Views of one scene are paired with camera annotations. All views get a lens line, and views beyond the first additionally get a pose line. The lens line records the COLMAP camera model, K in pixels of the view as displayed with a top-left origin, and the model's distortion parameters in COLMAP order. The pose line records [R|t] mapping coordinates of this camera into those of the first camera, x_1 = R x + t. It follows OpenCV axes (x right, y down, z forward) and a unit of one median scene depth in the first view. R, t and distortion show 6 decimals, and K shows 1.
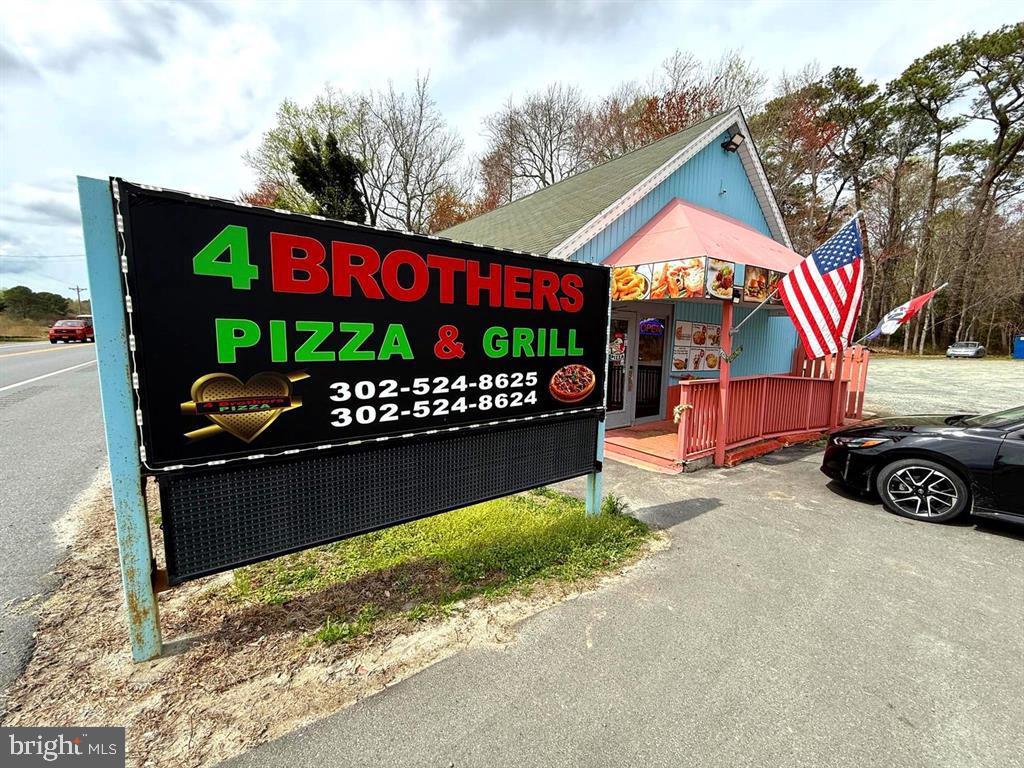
lens RADIAL K [[408.6, 0, 508.7], [0, 408.6, 383.6], [0, 0, 1]] dist [-0.001958, 0.000052]
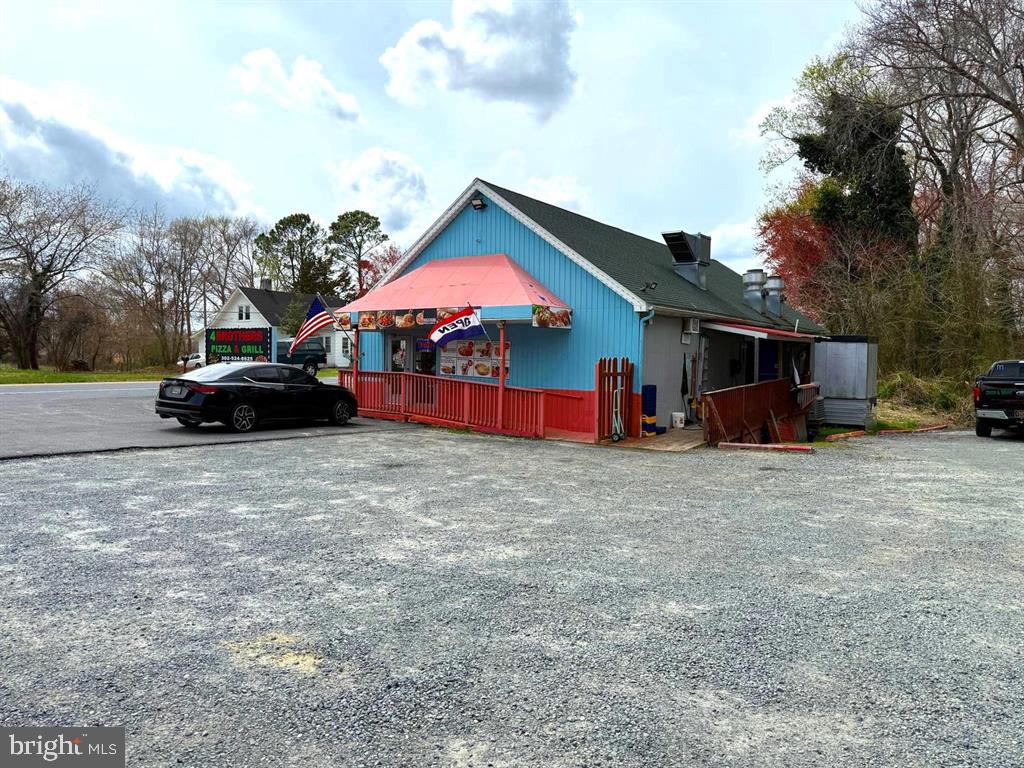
lens RADIAL K [[707.2, 0, 511.8], [0, 707.2, 383.4], [0, 0, 1]] dist [0.036746, 0.010577]
pose [[0.337177, 0.023118, -0.941157, 7.497542], [-0.124240, 0.992048, -0.020143, 0.052941], [0.933207, 0.123721, 0.337368, 1.088089]]
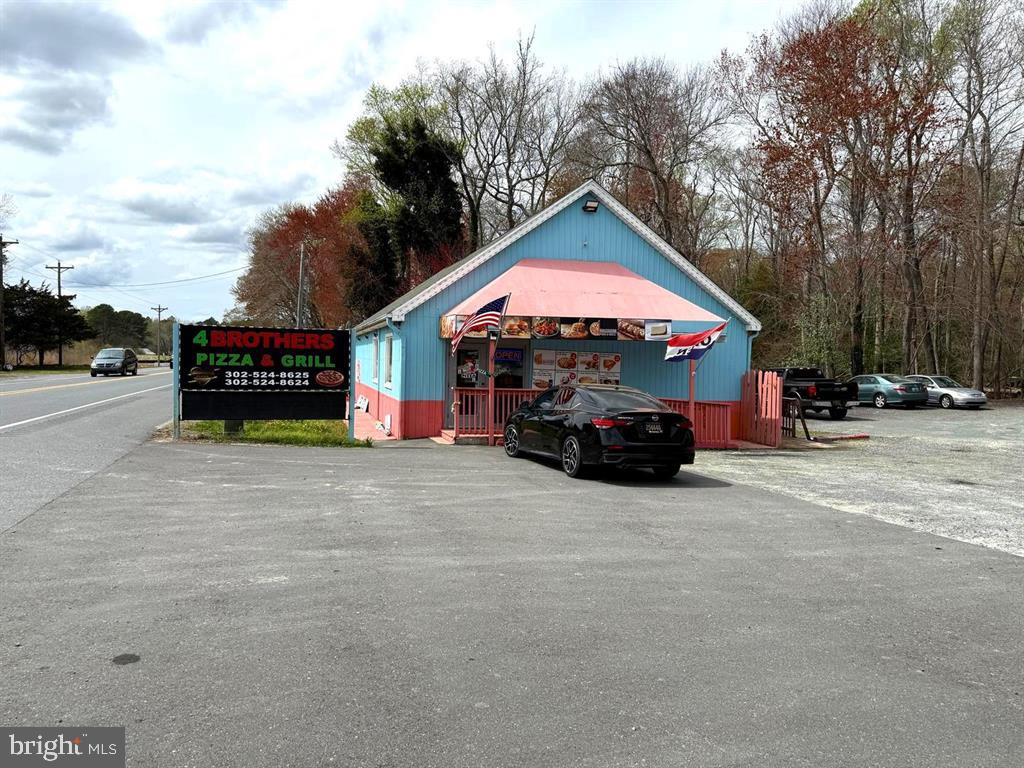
lens RADIAL K [[707.2, 0, 506.2], [0, 707.2, 384.1], [0, 0, 1]] dist [0.036746, 0.010577]
pose [[0.938949, 0.010583, -0.343892, 2.866916], [-0.042820, 0.995350, -0.086282, 0.387367], [0.341380, 0.095740, 0.935037, -2.826491]]
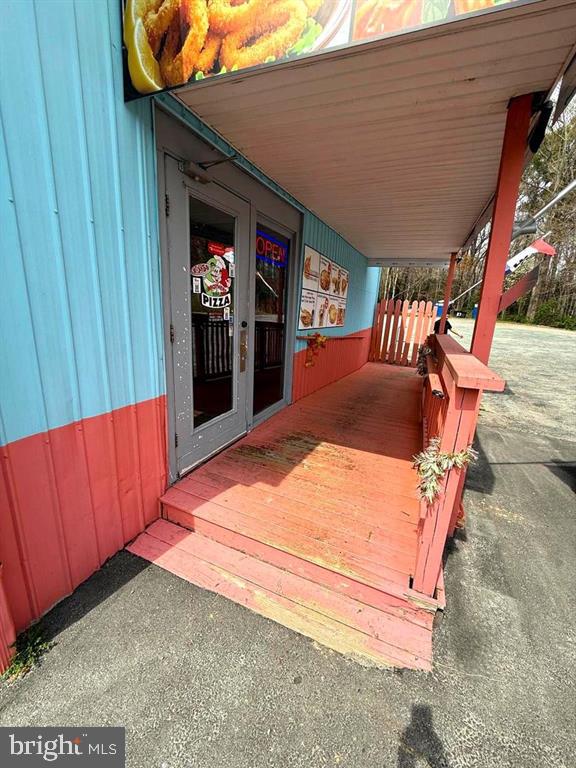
lens RADIAL K [[306.4, 0, 288.1], [0, 306.4, 382.7], [0, 0, 1]] dist [-0.001958, 0.000052]
pose [[0.866415, -0.102035, 0.488787, 0.384180], [0.025097, 0.986560, 0.161460, -0.069688], [-0.498693, -0.127624, 0.857332, 1.575291]]
